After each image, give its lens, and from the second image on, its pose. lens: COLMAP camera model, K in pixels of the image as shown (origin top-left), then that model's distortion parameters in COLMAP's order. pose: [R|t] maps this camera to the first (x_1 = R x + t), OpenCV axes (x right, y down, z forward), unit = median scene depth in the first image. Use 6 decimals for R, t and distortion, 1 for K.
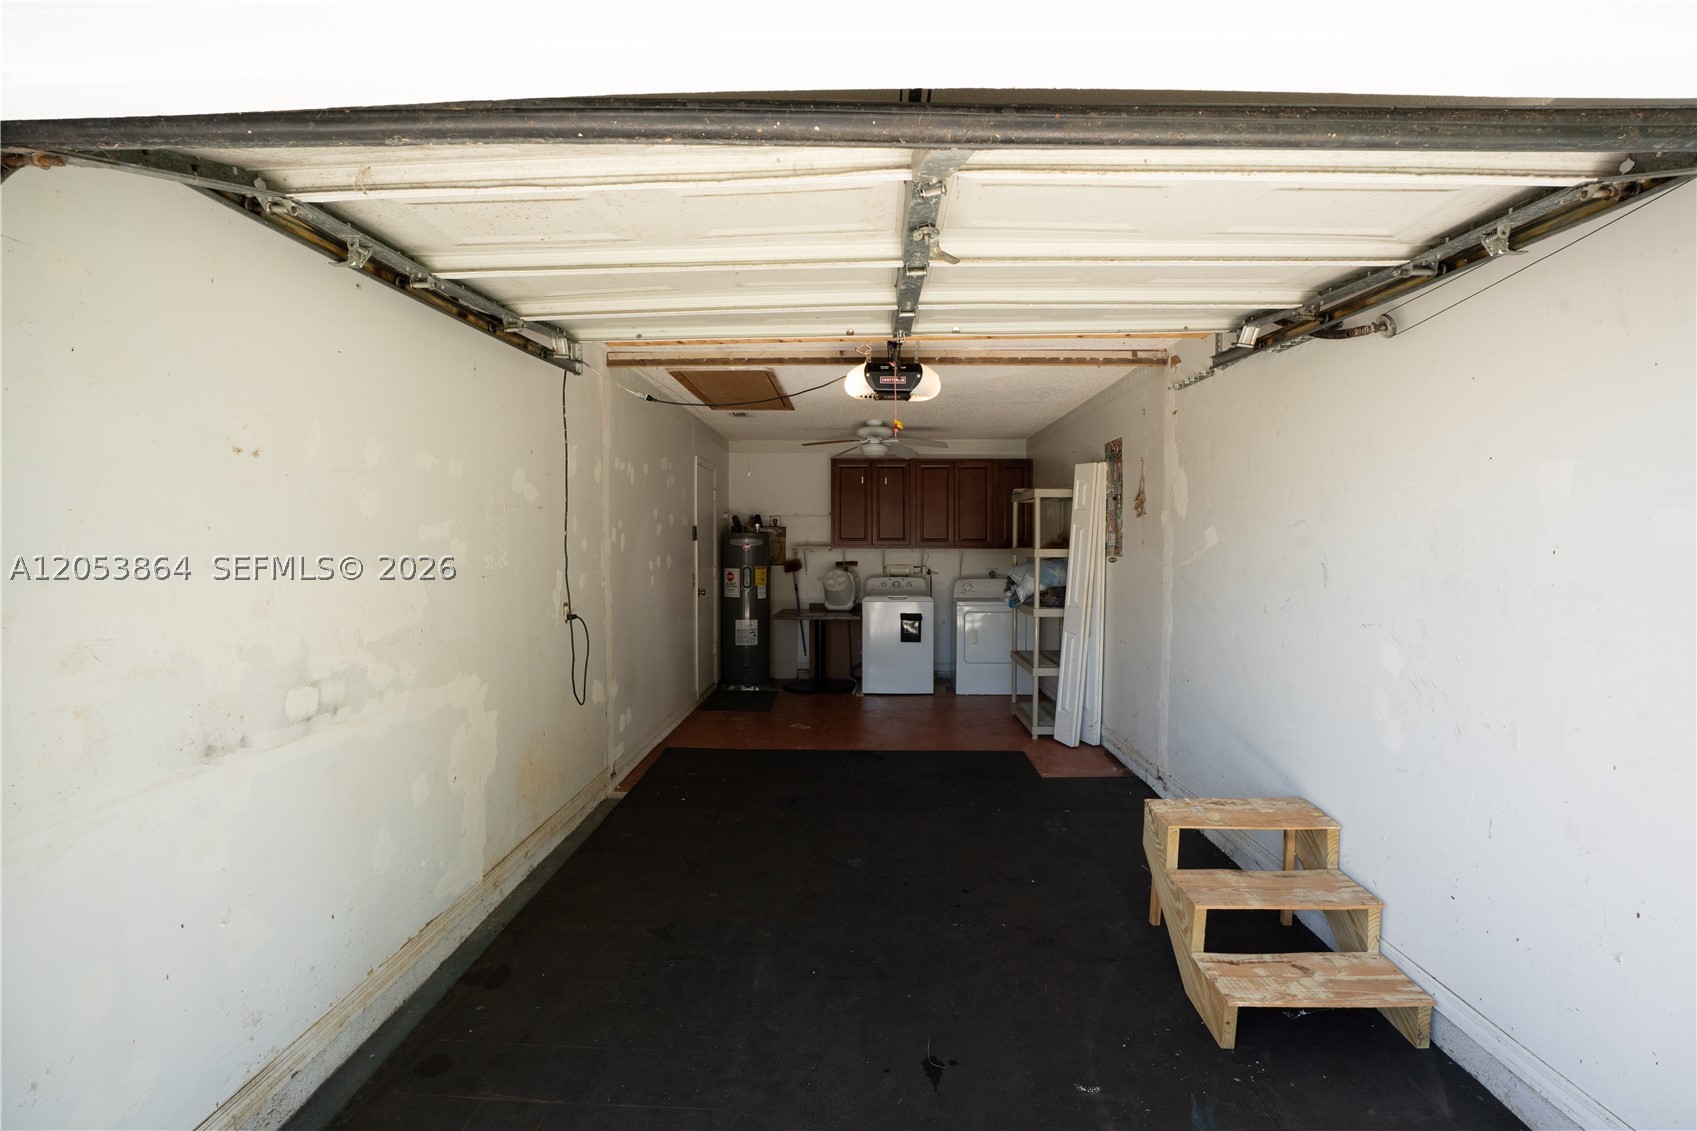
lens RADIAL K [[780.7, 0, 848.5], [0, 780.7, 565.5], [0, 0, 1]] dist [-0.069163, 0.018499]
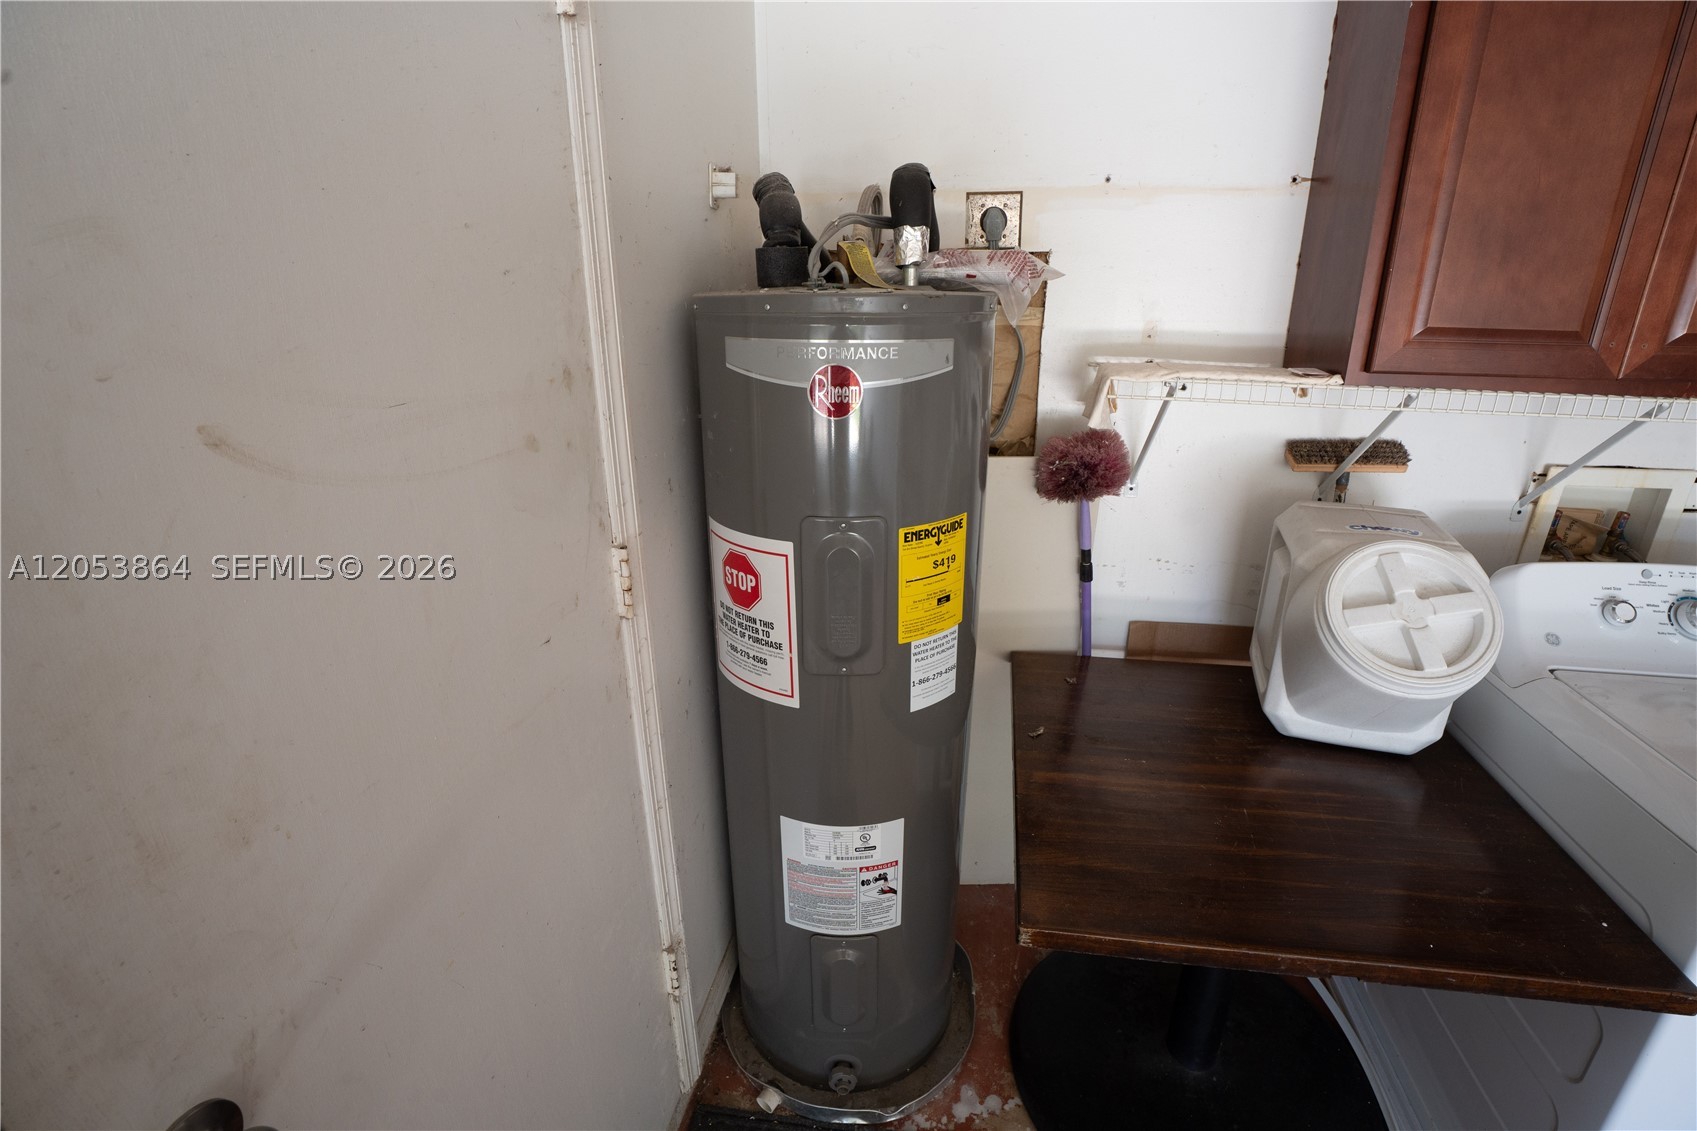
lens RADIAL K [[780.7, 0, 848.5], [0, 780.7, 565.5], [0, 0, 1]] dist [-0.069163, 0.018499]
pose [[0.988900, 0.042845, -0.142268, -0.103690], [0.002638, 0.952307, 0.305129, -0.036407], [0.148556, -0.302118, 0.941624, 0.826045]]
